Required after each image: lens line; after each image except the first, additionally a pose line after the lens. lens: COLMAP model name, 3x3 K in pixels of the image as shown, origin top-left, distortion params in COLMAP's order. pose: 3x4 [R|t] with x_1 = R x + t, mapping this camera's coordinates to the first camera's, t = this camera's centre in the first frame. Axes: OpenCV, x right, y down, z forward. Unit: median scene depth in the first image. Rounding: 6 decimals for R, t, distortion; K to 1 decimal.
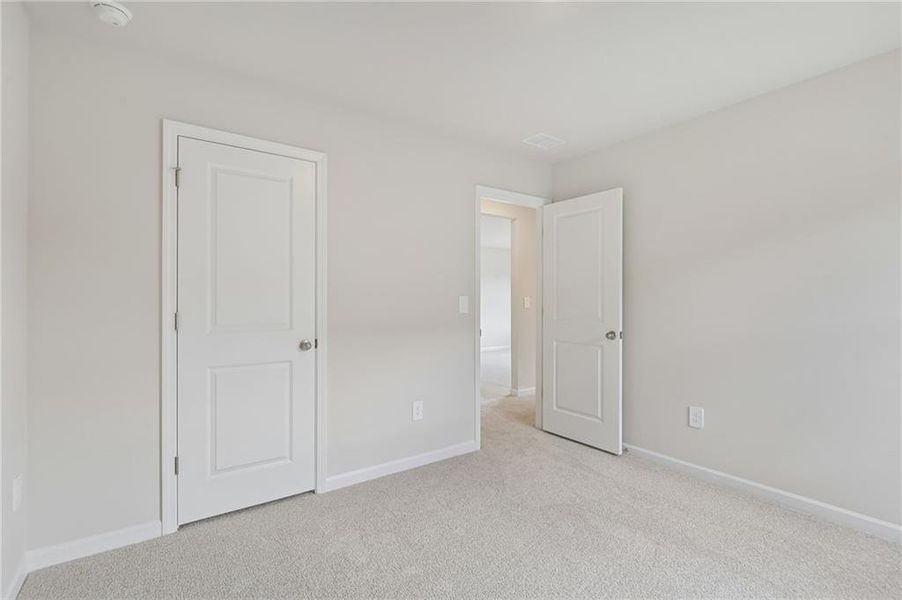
lens RADIAL K [[414.3, 0, 454.7], [0, 414.3, 300.2], [0, 0, 1]] dist [0.001038, -0.000408]
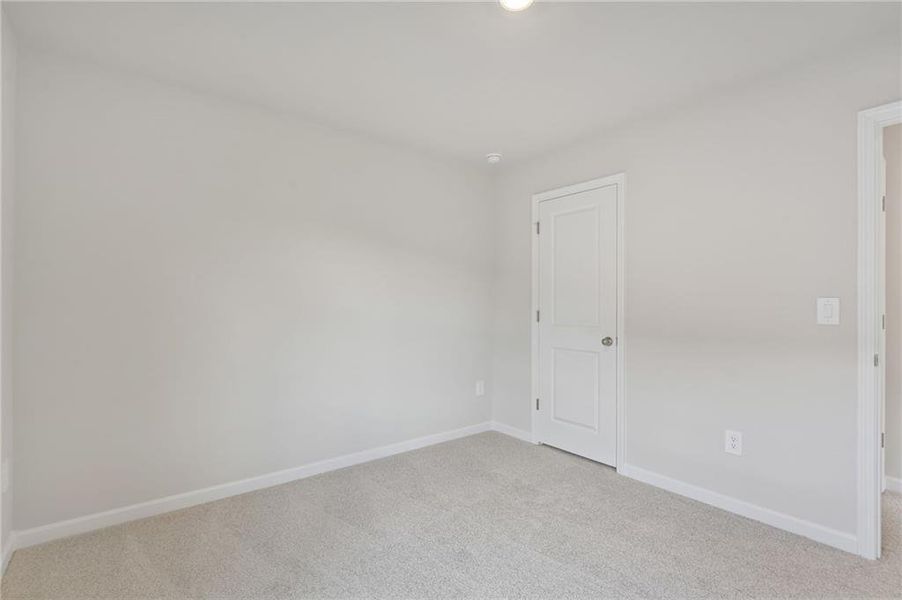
lens RADIAL K [[414.3, 0, 454.7], [0, 414.3, 300.2], [0, 0, 1]] dist [0.001038, -0.000408]
pose [[0.047482, -0.005898, -0.998855, 0.818434], [-0.001411, 0.999981, -0.005971, -0.001102], [0.998871, 0.001693, 0.047473, 0.511469]]
